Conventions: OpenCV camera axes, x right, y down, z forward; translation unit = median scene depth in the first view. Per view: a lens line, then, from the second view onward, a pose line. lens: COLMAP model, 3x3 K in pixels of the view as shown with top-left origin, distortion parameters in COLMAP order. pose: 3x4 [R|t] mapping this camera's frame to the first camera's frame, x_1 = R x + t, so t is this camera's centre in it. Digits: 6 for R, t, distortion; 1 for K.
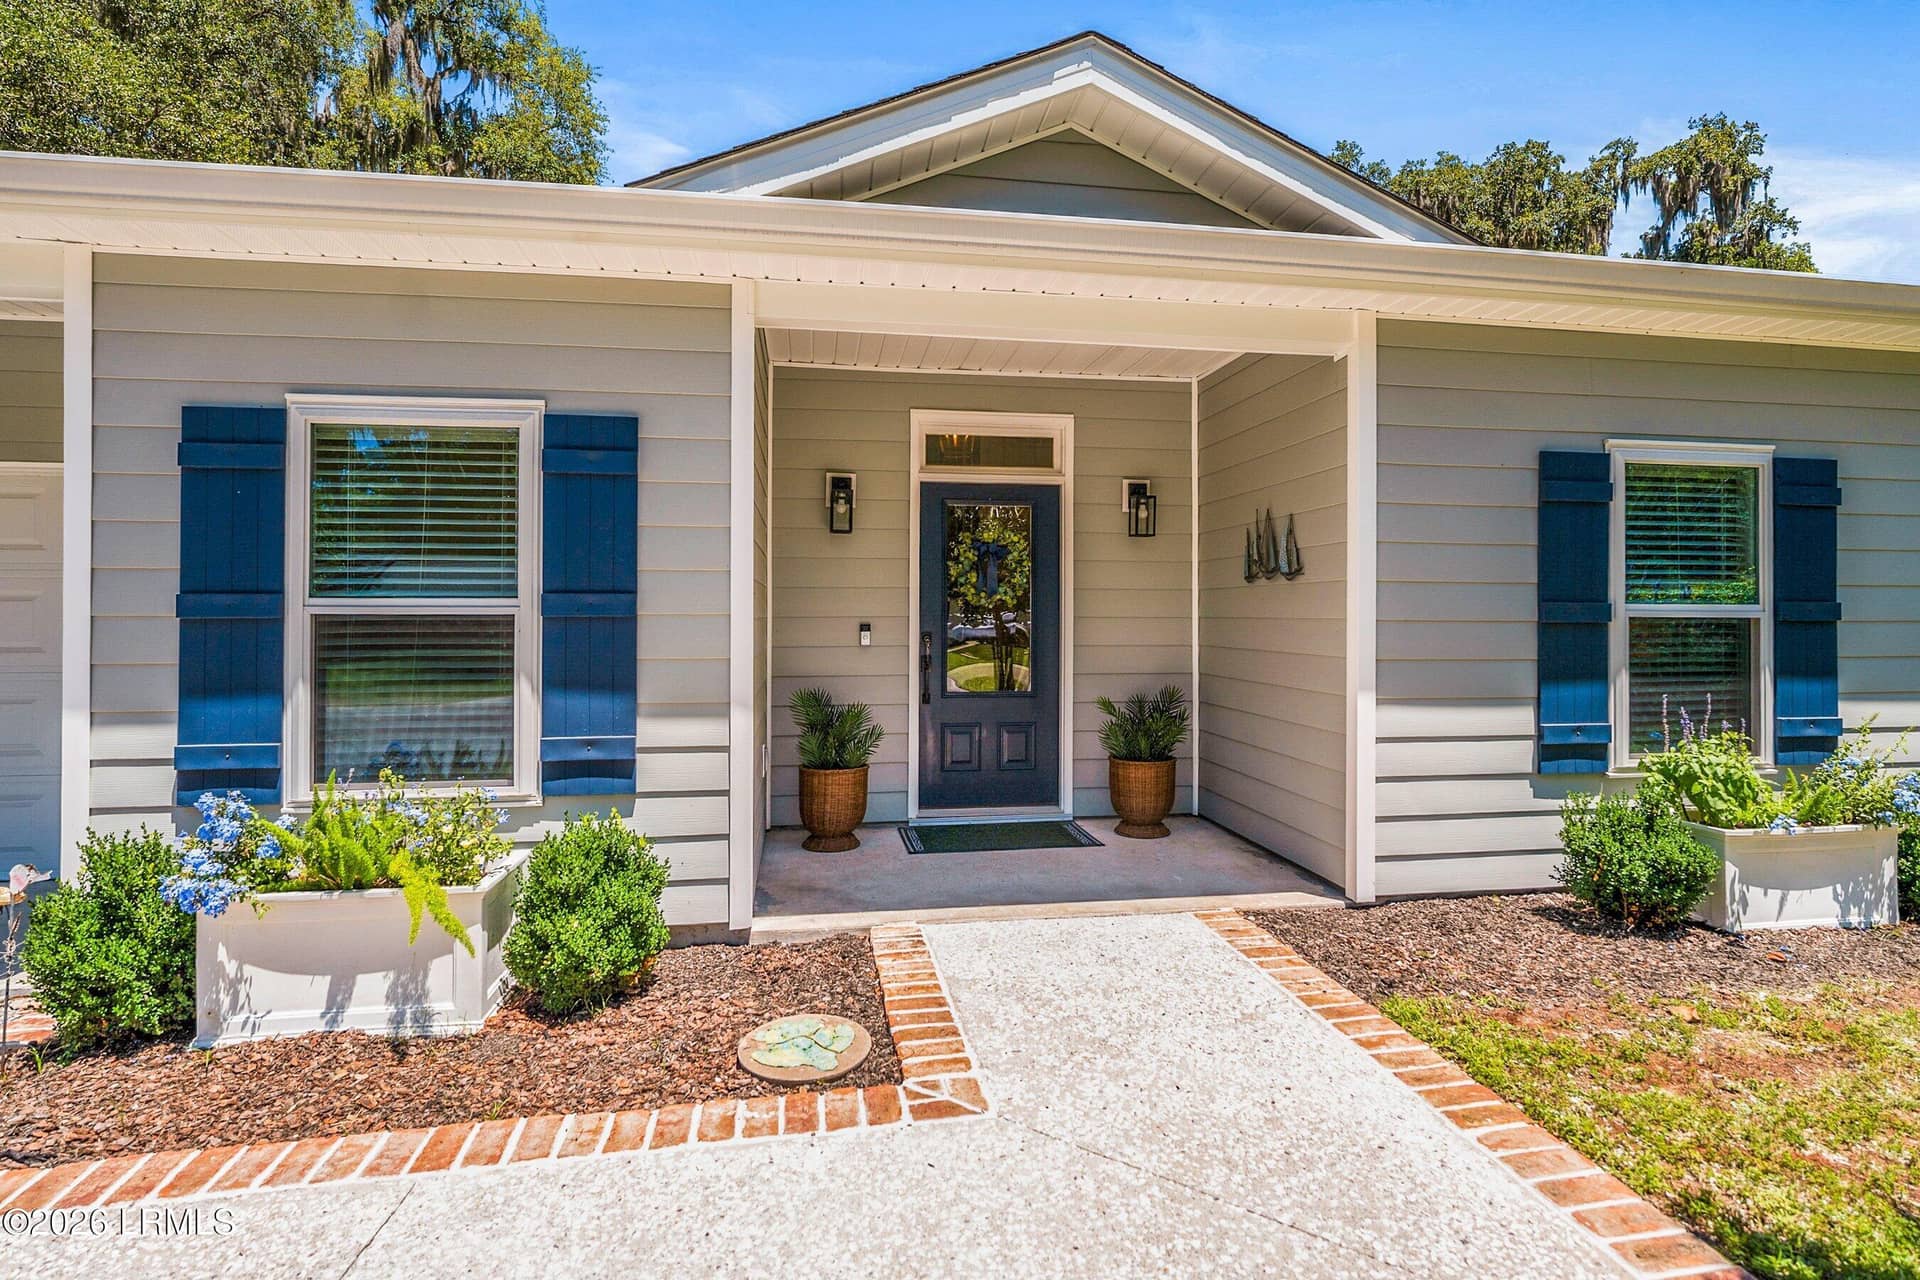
lens RADIAL K [[954.2, 0, 958.4], [0, 954.2, 599.5], [0, 0, 1]] dist [-0.005803, 0.001971]
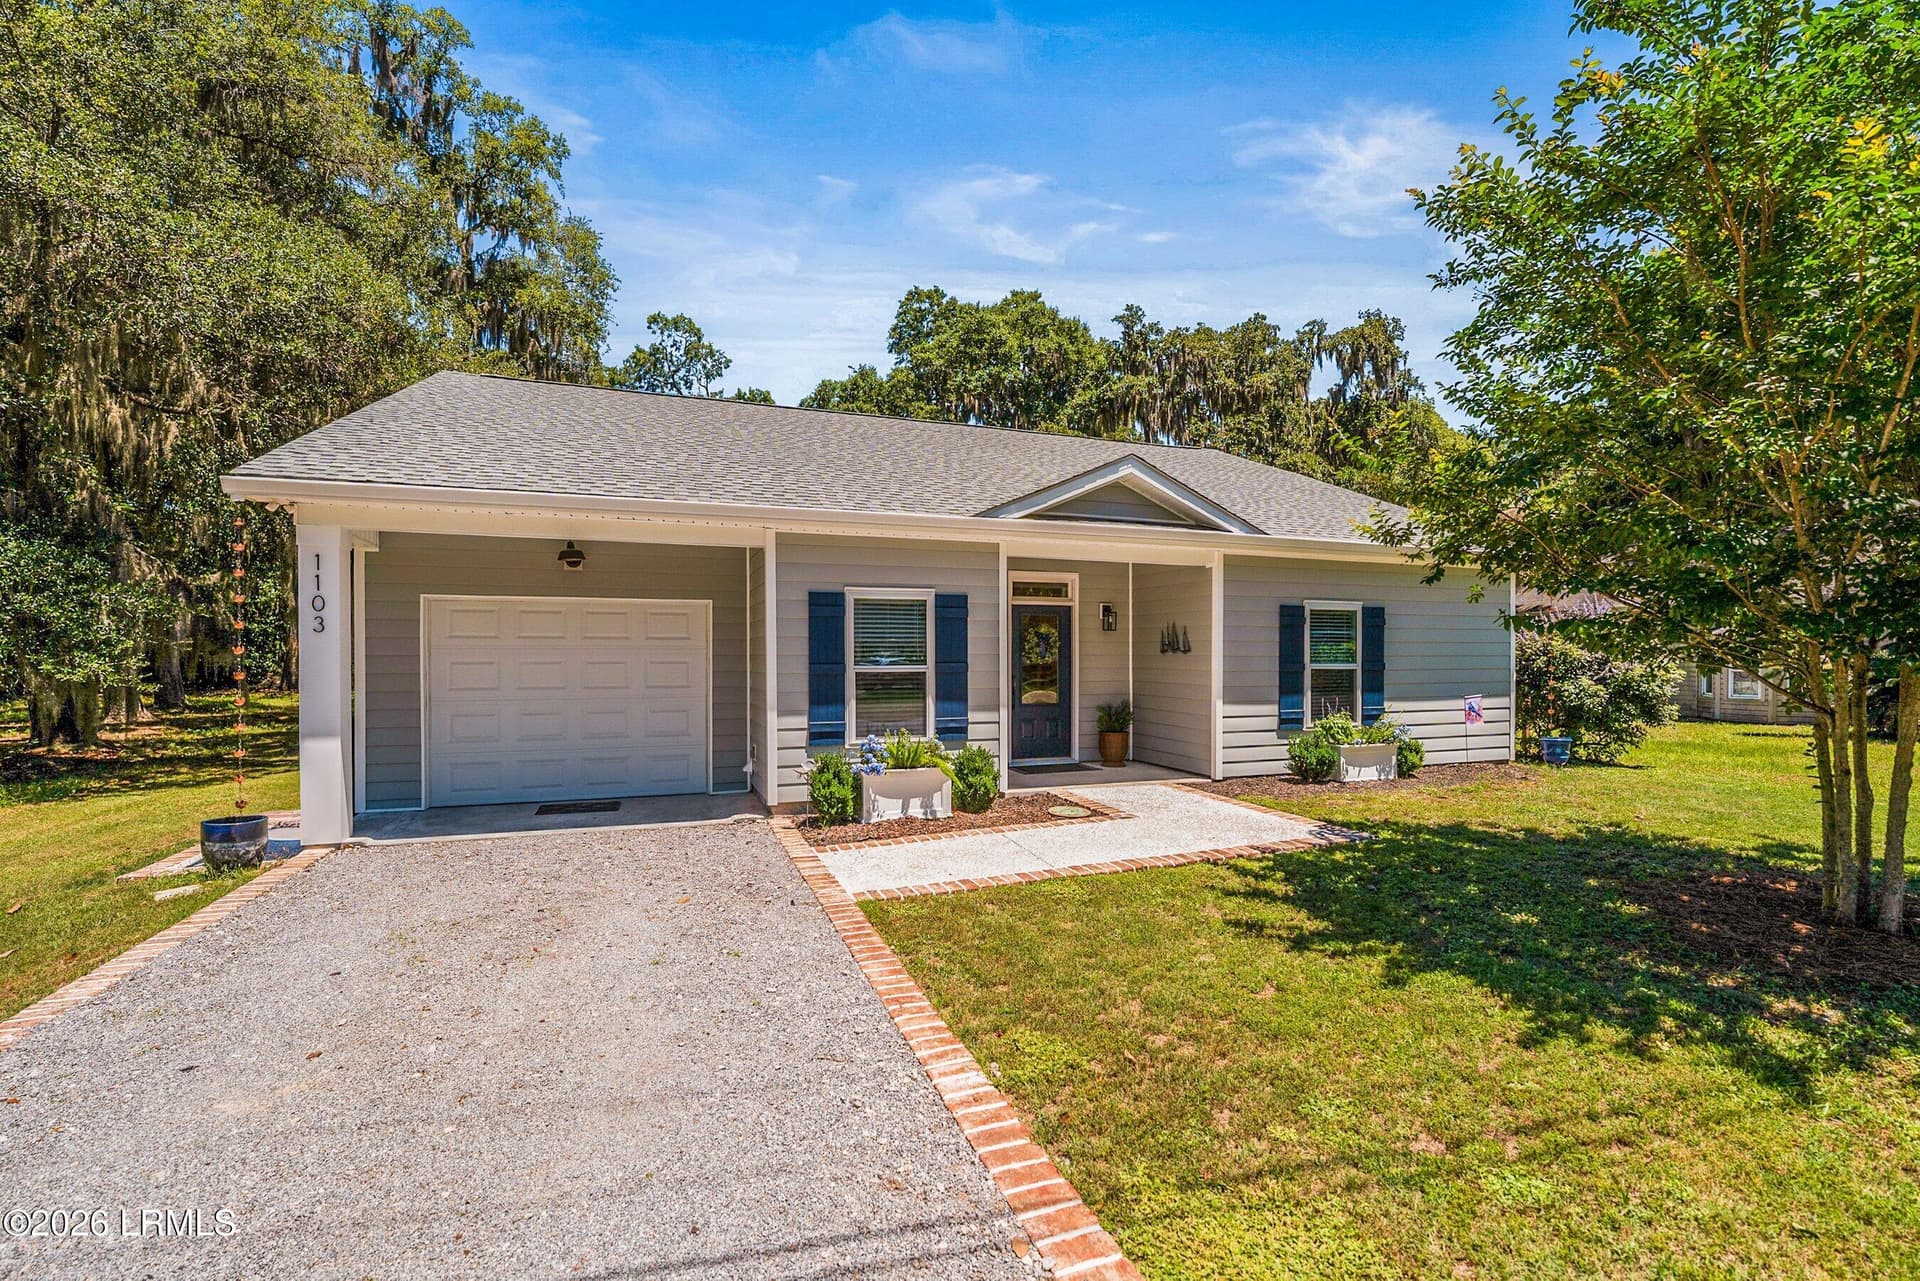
lens RADIAL K [[811.2, 0, 960.0], [0, 811.2, 640.5], [0, 0, 1]] dist [-0.001490, -0.000240]
pose [[0.981315, 0.002484, 0.192394, -0.634191], [-0.002379, 0.999997, -0.000778, -0.053506], [-0.192395, 0.000306, 0.981318, -0.947036]]
